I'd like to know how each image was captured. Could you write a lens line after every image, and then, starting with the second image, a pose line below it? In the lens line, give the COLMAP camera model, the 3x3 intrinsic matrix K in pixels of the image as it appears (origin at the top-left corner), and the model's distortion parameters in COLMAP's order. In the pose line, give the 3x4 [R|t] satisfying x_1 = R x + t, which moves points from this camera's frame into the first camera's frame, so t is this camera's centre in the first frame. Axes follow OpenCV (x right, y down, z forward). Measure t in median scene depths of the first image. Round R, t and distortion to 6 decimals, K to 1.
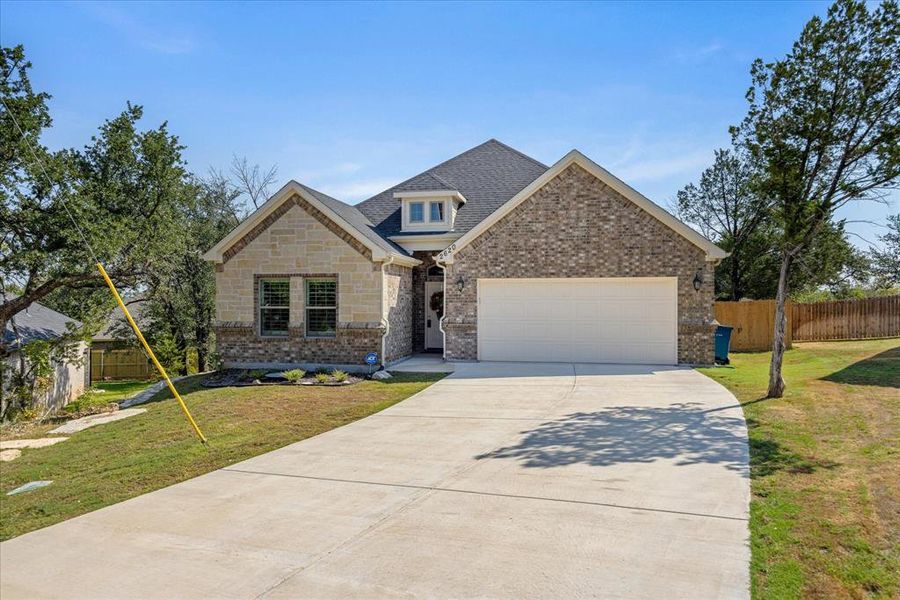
lens RADIAL K [[589.5, 0, 442.5], [0, 589.5, 299.1], [0, 0, 1]] dist [-0.002346, 0.009133]
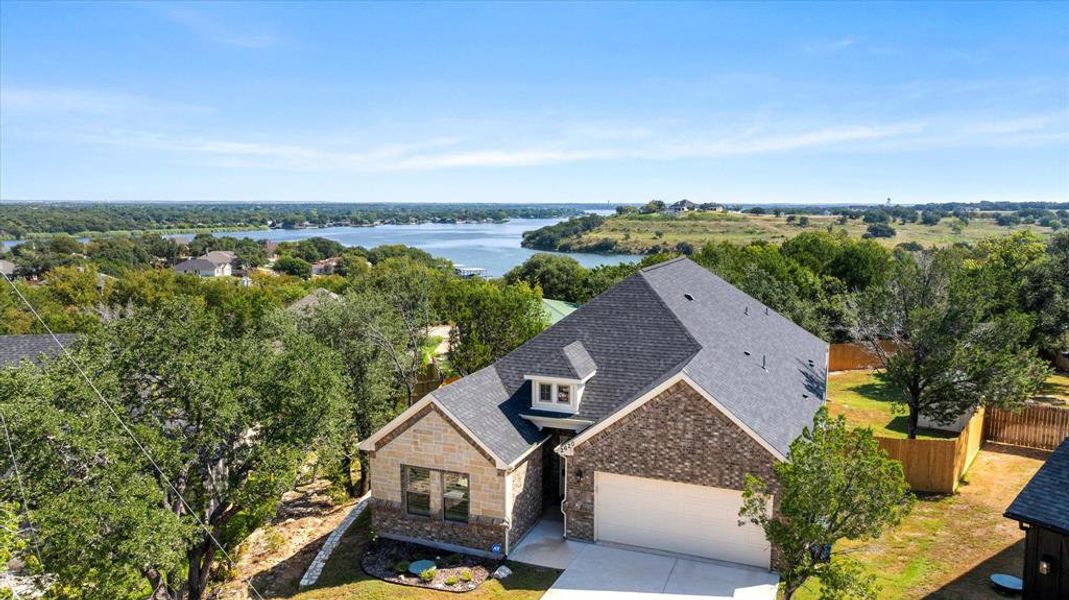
lens RADIAL K [[738.8, 0, 534.4], [0, 738.8, 309.6], [0, 0, 1]] dist [-0.000936, -0.025317]
pose [[0.985781, 0.020899, -0.166732, 0.180633], [0.001065, 0.991439, 0.130568, -0.539522], [0.168034, -0.128889, 0.977319, -0.347975]]
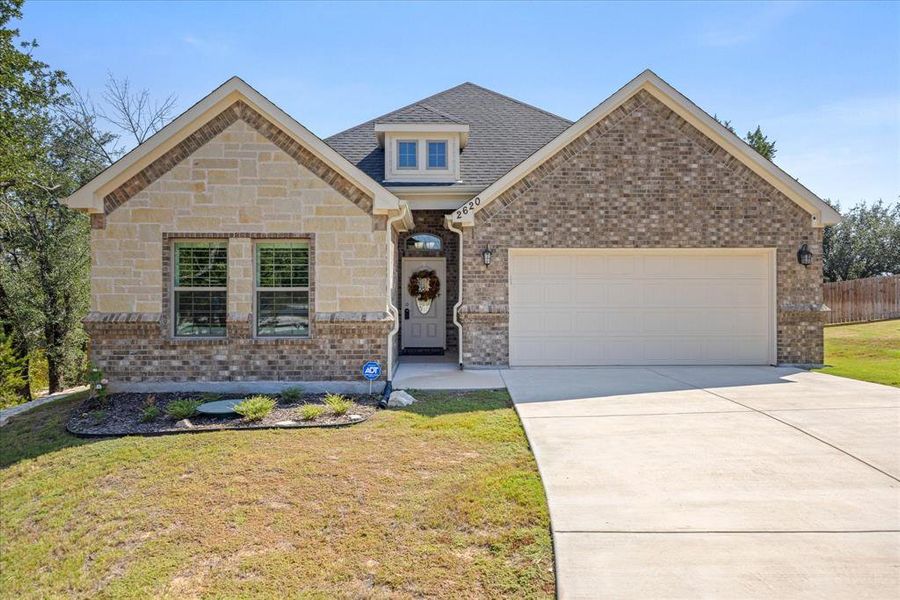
lens RADIAL K [[566.6, 0, 445.4], [0, 566.6, 289.4], [0, 0, 1]] dist [-0.000778, -0.001263]
pose [[0.973710, -0.000147, 0.227790, -0.173811], [0.000997, 0.999993, -0.003621, 0.016913], [-0.227788, 0.003753, 0.973704, 0.382283]]
